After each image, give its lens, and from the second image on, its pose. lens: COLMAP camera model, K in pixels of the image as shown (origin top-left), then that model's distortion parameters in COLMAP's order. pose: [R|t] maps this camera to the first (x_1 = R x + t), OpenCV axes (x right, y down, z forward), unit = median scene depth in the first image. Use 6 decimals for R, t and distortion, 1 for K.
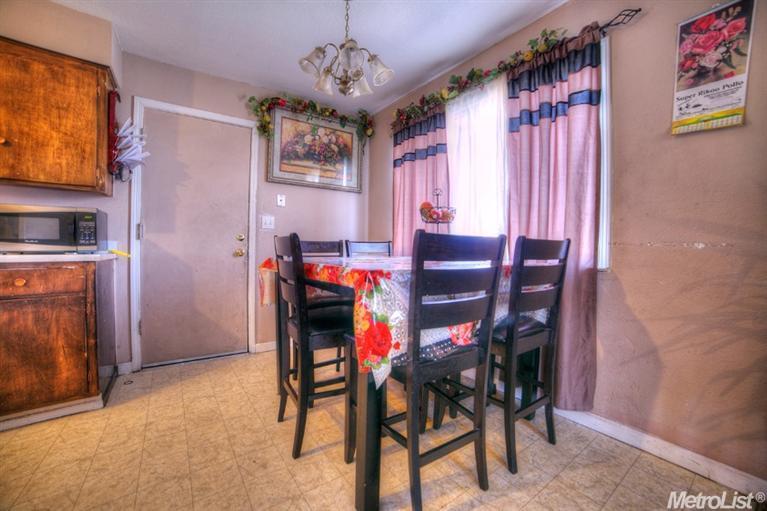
lens RADIAL K [[319.8, 0, 382.9], [0, 319.8, 240.8], [0, 0, 1]] dist [0.001722, 0.000430]
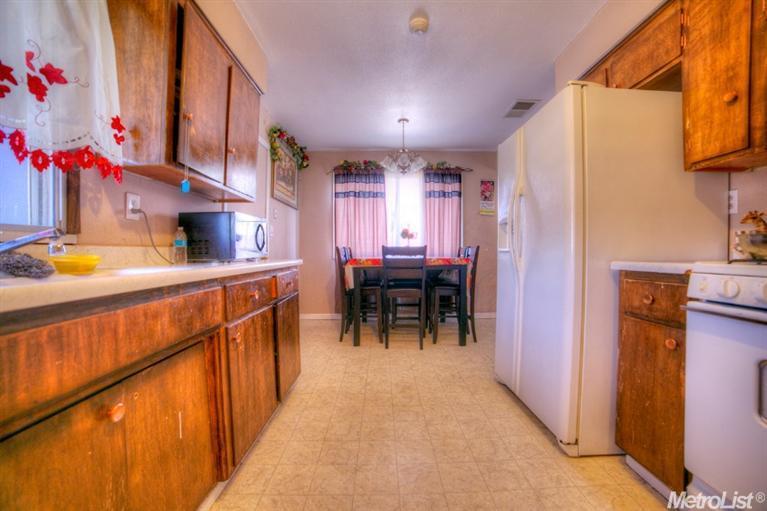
lens RADIAL K [[298.5, 0, 389.6], [0, 298.5, 259.7], [0, 0, 1]] dist [-0.002322, -0.000050]
pose [[0.548564, -0.037504, 0.835267, -1.192450], [0.009393, 0.999207, 0.038696, 0.002616], [-0.836056, -0.013382, 0.548481, 0.059734]]
